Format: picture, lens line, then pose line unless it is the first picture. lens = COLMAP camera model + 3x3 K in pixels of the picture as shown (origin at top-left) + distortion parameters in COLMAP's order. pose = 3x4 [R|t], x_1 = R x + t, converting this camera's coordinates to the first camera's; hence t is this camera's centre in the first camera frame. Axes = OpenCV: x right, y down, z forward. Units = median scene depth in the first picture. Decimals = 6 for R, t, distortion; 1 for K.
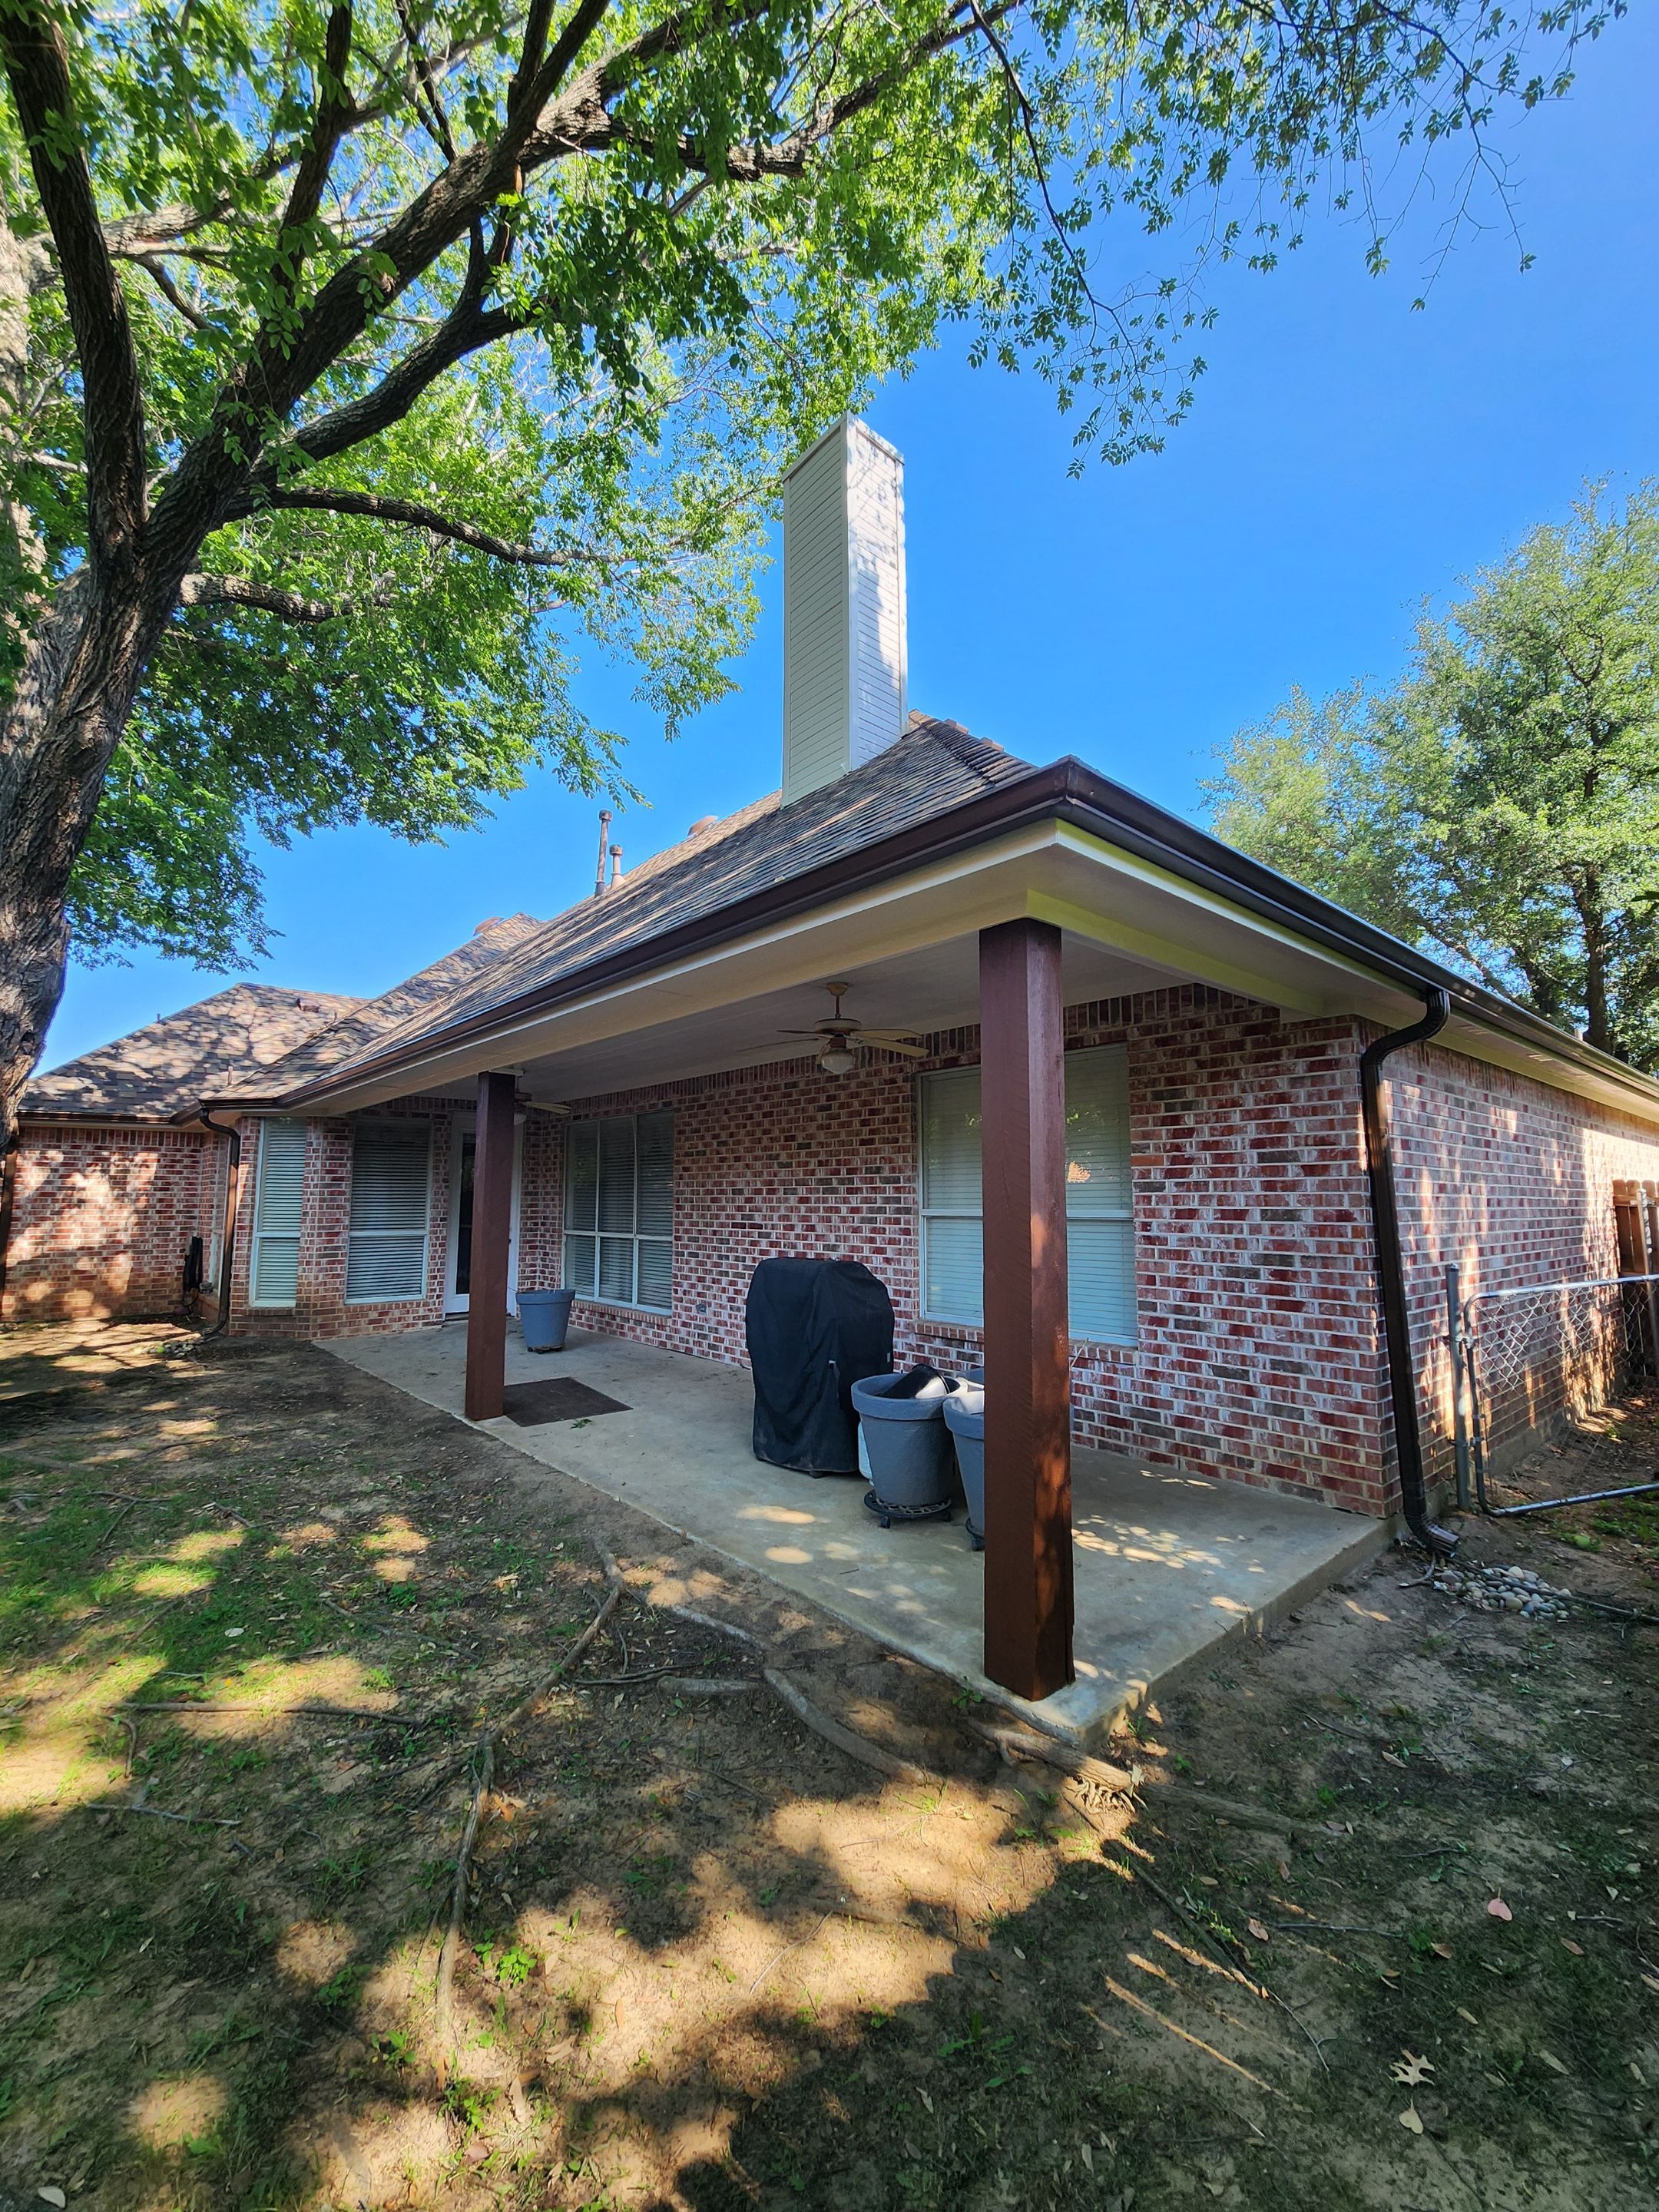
lens RADIAL K [[903.4, 0, 819.1], [0, 903.4, 1109.4], [0, 0, 1]] dist [0.000788, -0.000489]
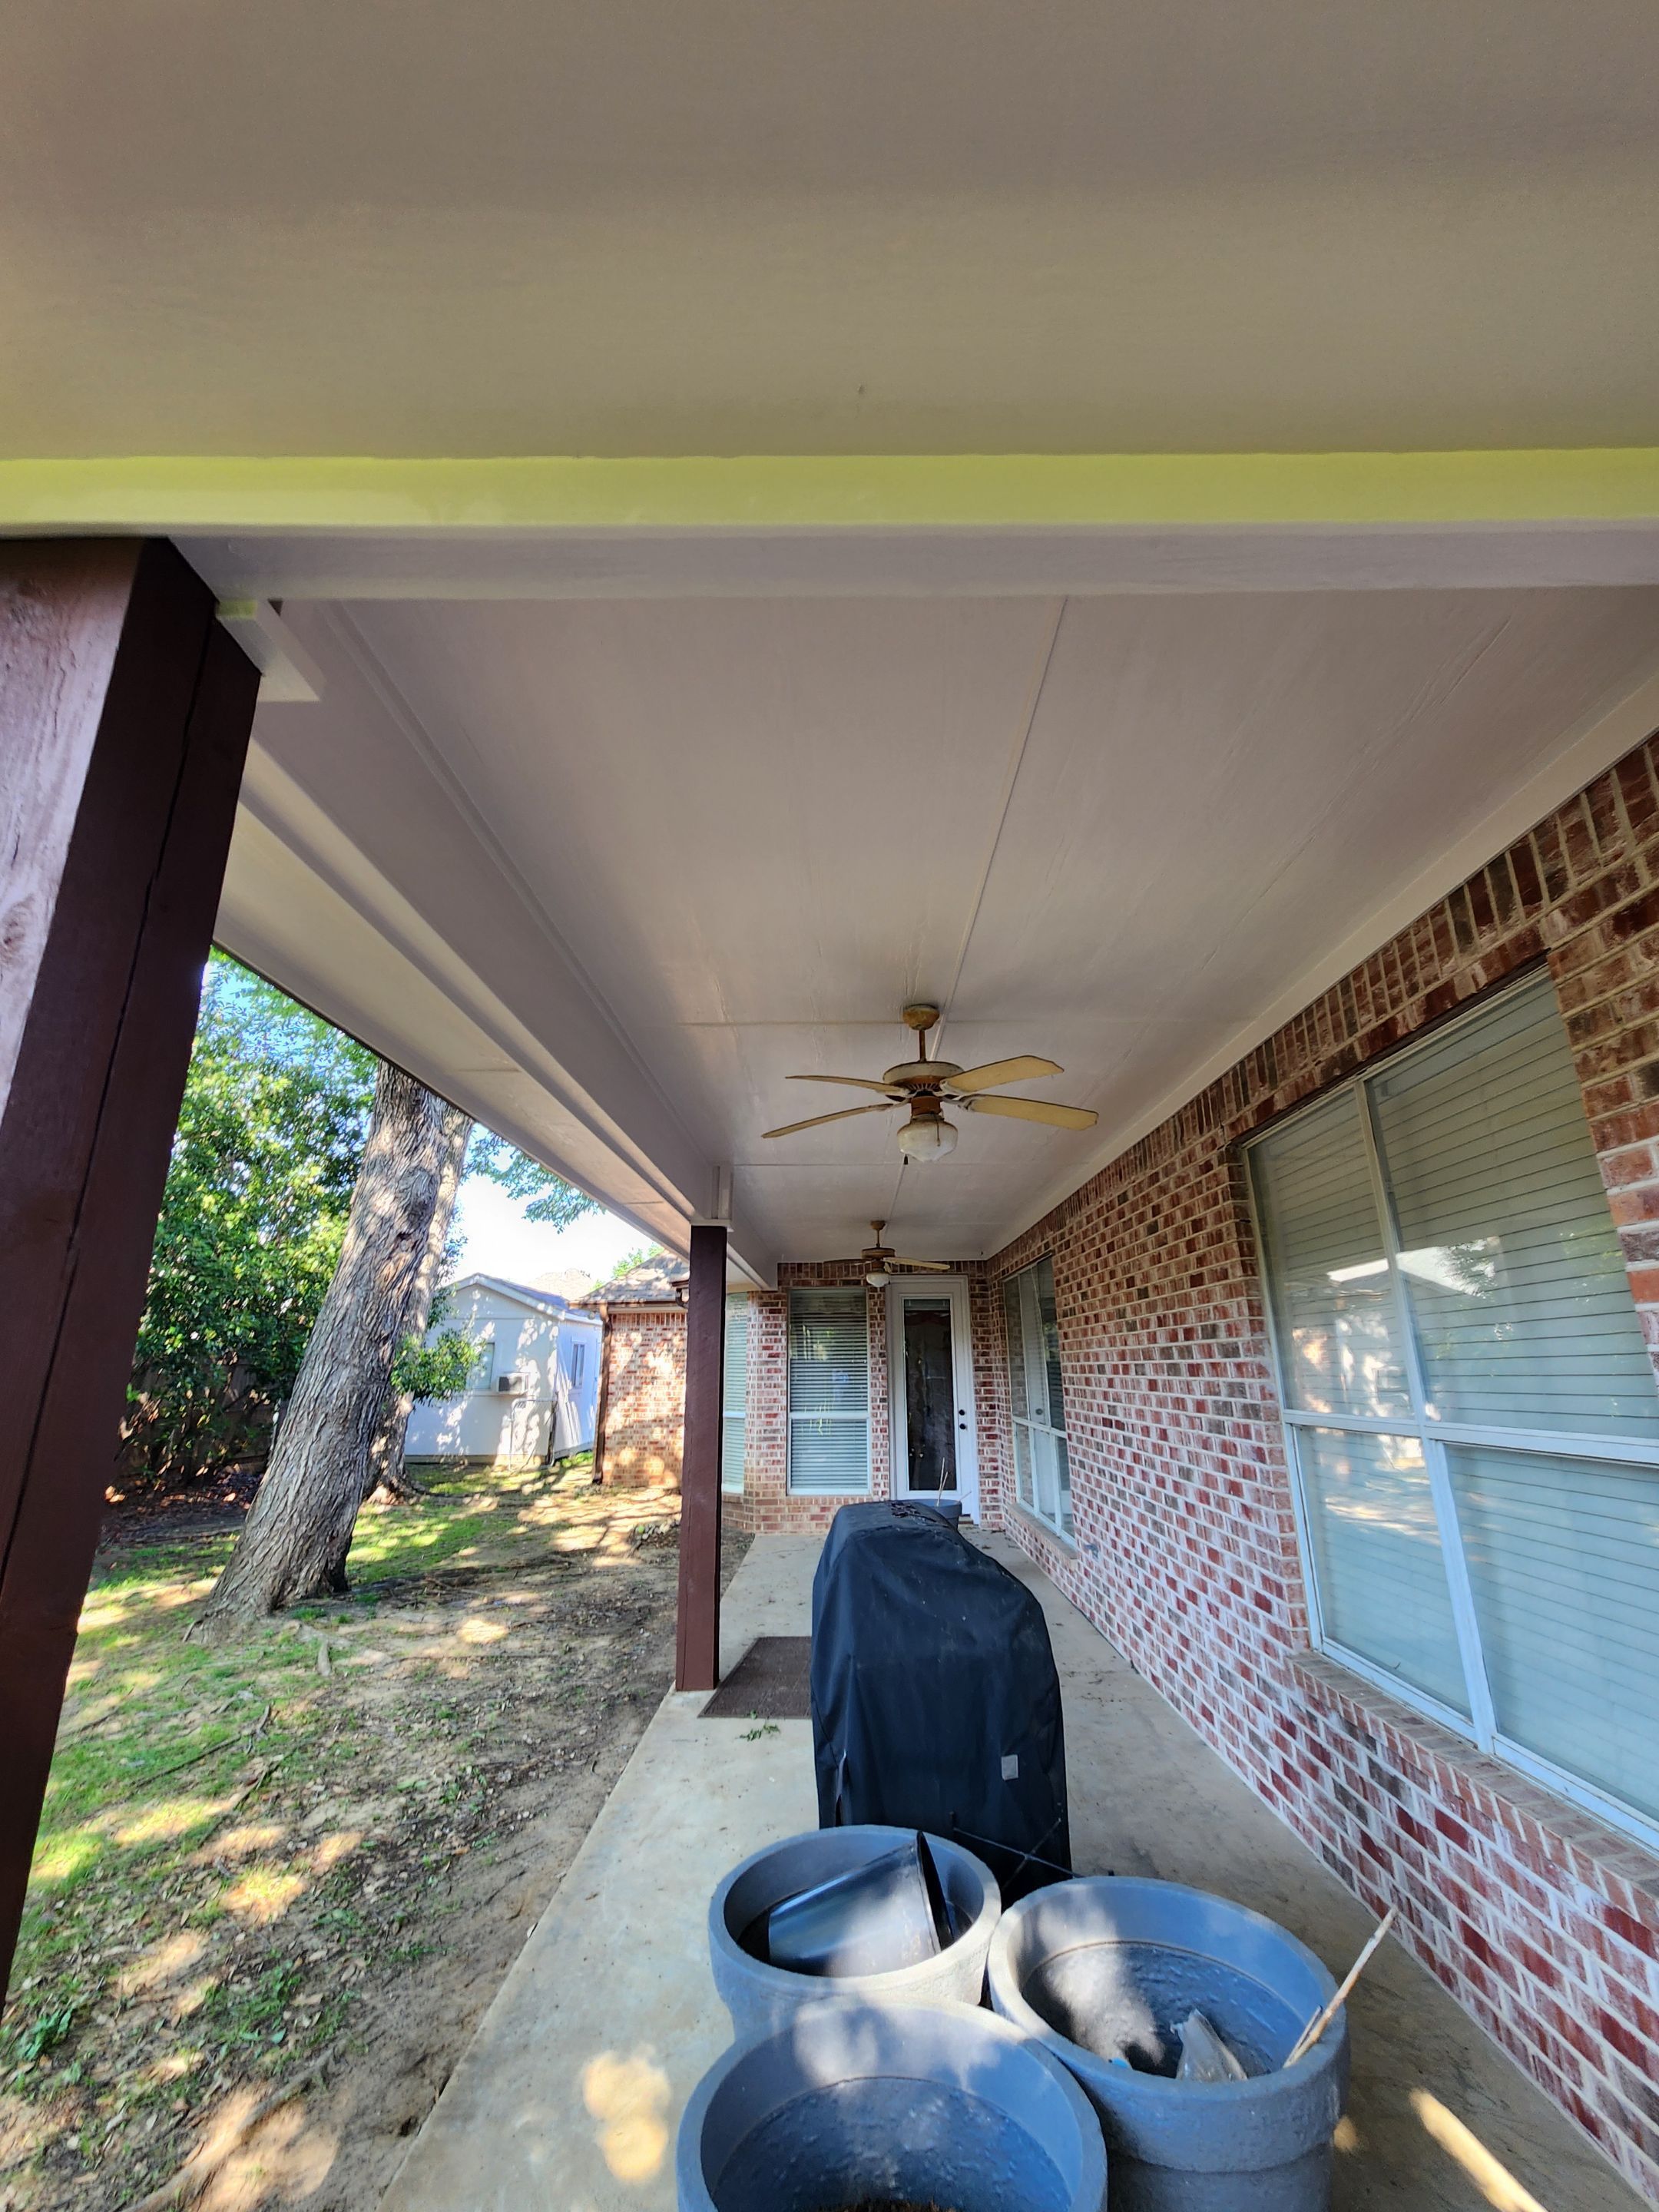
lens RADIAL K [[903.4, 0, 831.9], [0, 903.4, 1091.6], [0, 0, 1]] dist [0.000788, -0.000489]
pose [[0.741443, -0.200970, -0.640213, 0.259898], [0.072793, 0.972555, -0.220993, 0.028586], [0.667055, 0.117250, 0.735724, 0.406937]]
